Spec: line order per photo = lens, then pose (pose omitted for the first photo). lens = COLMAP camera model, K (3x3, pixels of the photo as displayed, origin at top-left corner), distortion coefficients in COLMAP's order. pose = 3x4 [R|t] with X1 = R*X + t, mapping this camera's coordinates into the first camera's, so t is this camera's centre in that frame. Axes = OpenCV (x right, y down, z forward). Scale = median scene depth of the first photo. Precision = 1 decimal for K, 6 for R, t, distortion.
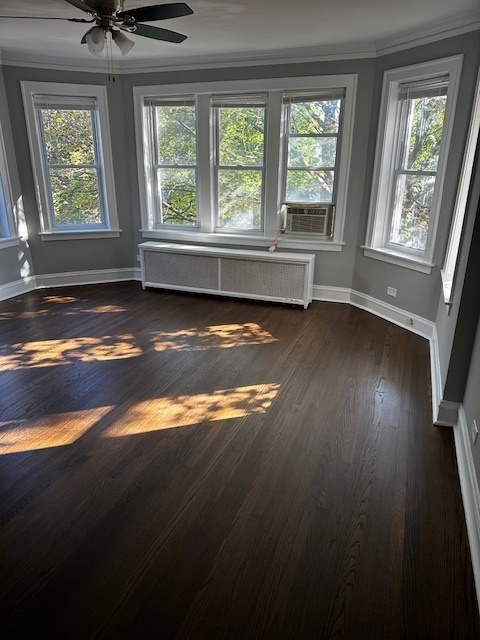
lens RADIAL K [[449.6, 0, 240.0], [0, 449.6, 320.0], [0, 0, 1]] dist [-0.003212, -0.001549]
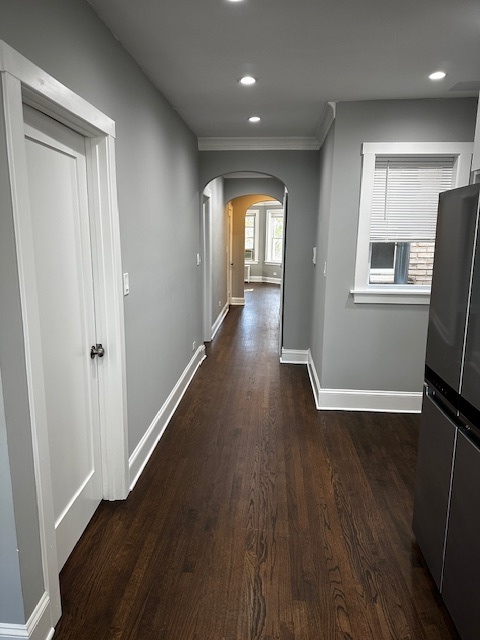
lens RADIAL K [[449.6, 0, 240.0], [0, 449.6, 320.0], [0, 0, 1]] dist [-0.003212, -0.001549]
pose [[0.966700, -0.054968, 0.249941, -0.680369], [0.091621, 0.986261, -0.137461, 0.637339], [-0.238951, 0.155784, 0.958454, -1.852841]]
